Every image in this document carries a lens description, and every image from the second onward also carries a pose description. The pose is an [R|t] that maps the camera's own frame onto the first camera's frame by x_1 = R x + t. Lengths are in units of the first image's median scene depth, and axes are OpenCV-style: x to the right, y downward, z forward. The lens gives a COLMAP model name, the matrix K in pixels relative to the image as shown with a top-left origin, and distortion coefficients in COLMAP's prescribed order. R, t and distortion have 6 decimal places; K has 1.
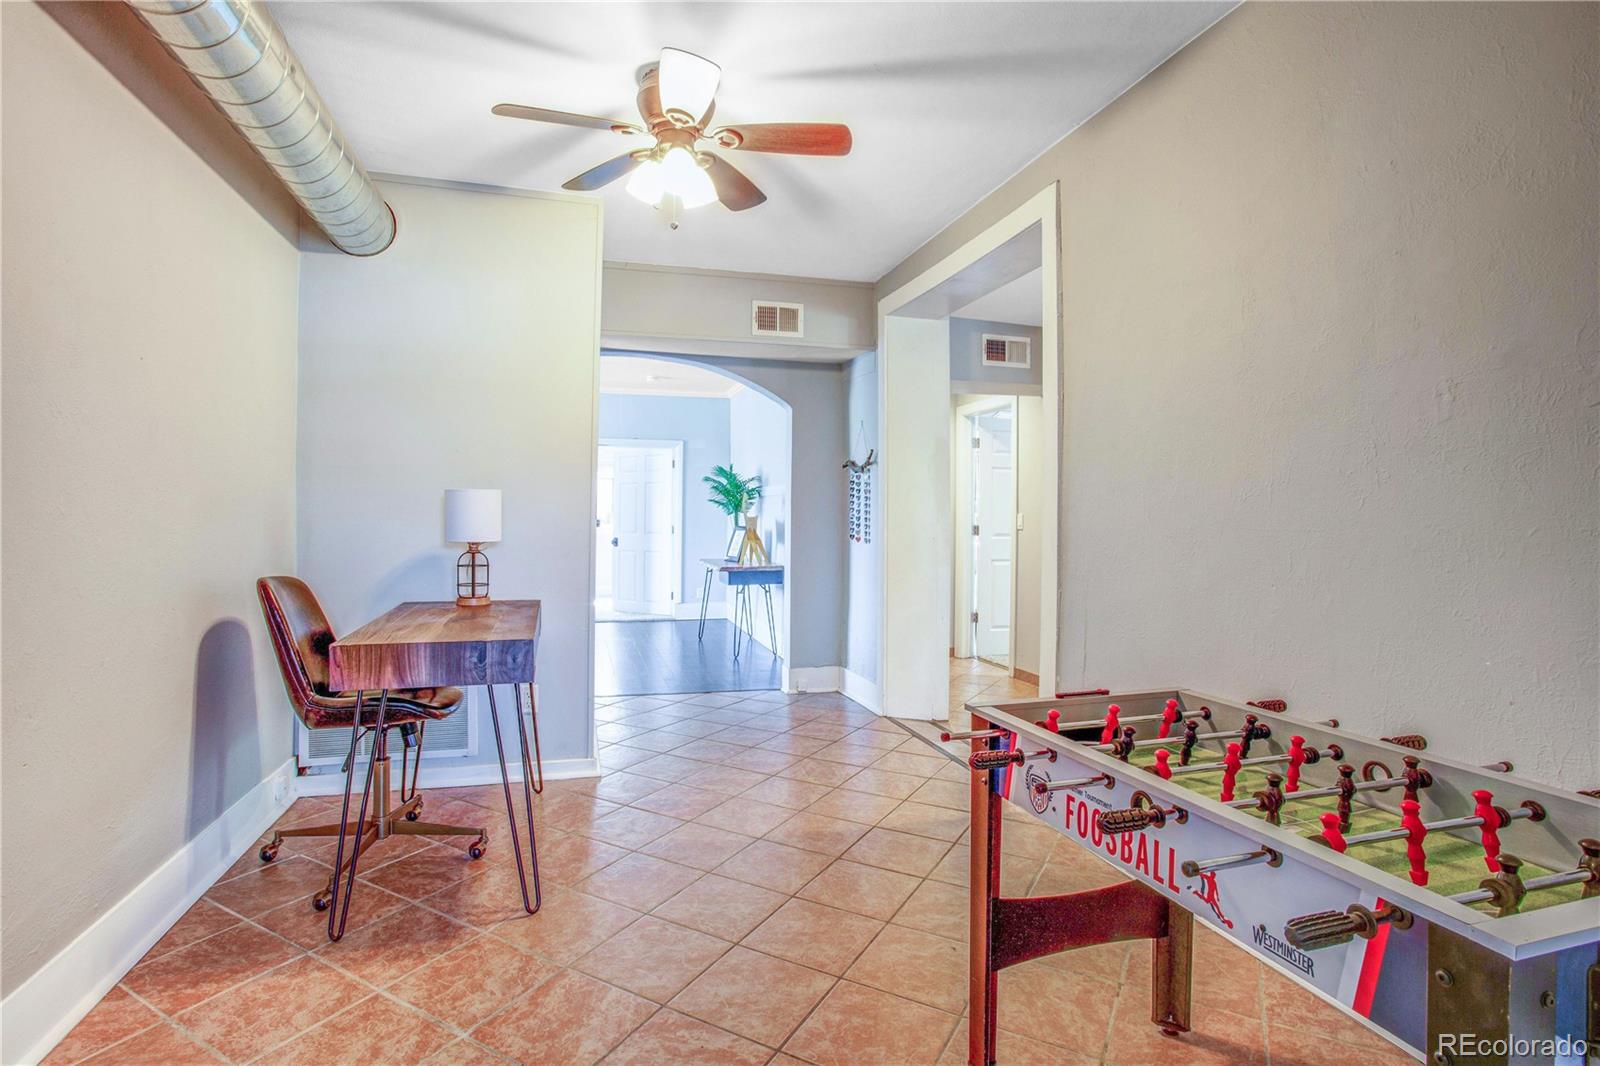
lens RADIAL K [[777.2, 0, 807.3], [0, 777.2, 523.1], [0, 0, 1]] dist [-0.067173, 0.018854]
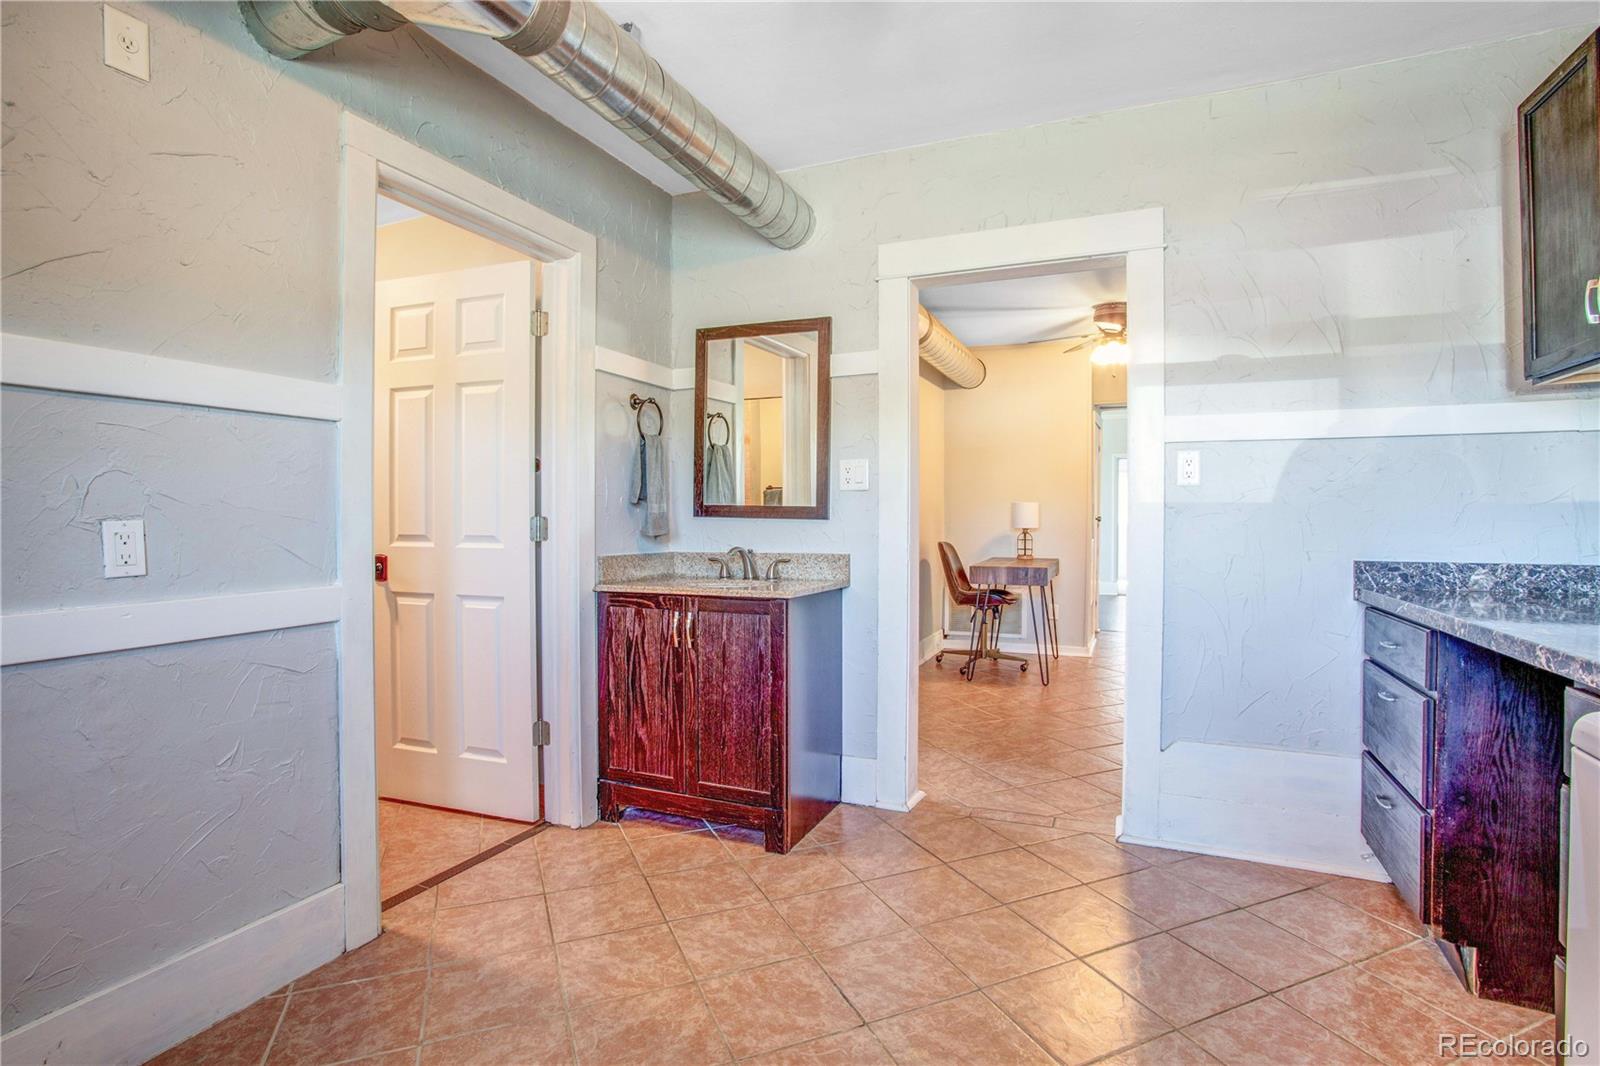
lens RADIAL K [[777.2, 0, 797.9], [0, 777.2, 518.3], [0, 0, 1]] dist [-0.067173, 0.018854]
pose [[0.759104, -0.003697, -0.650959, 0.505343], [0.002174, 0.999993, -0.003144, 0.004254], [0.650966, 0.000971, 0.759106, -1.083784]]
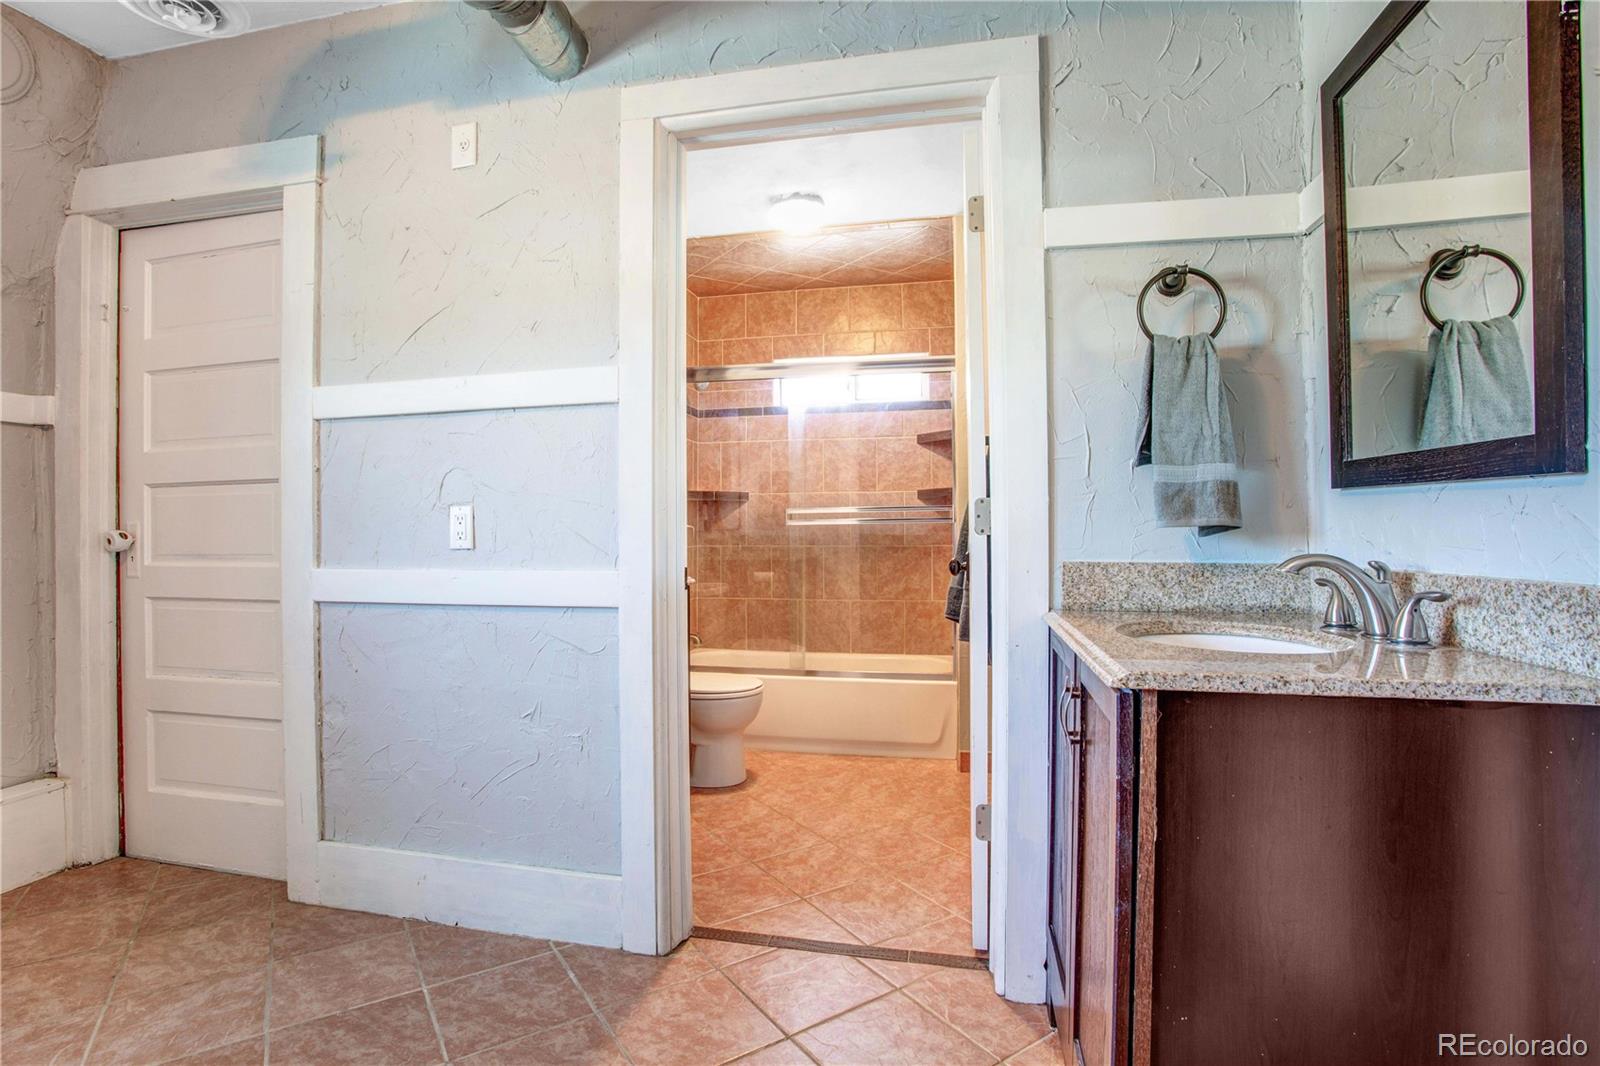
lens RADIAL K [[777.2, 0, 808.6], [0, 777.2, 523.1], [0, 0, 1]] dist [-0.067173, 0.018854]
pose [[-0.485662, -0.011227, -0.874075, 0.231727], [-0.000319, 0.999920, -0.012666, 0.031045], [0.874147, -0.005872, -0.485627, -0.284725]]
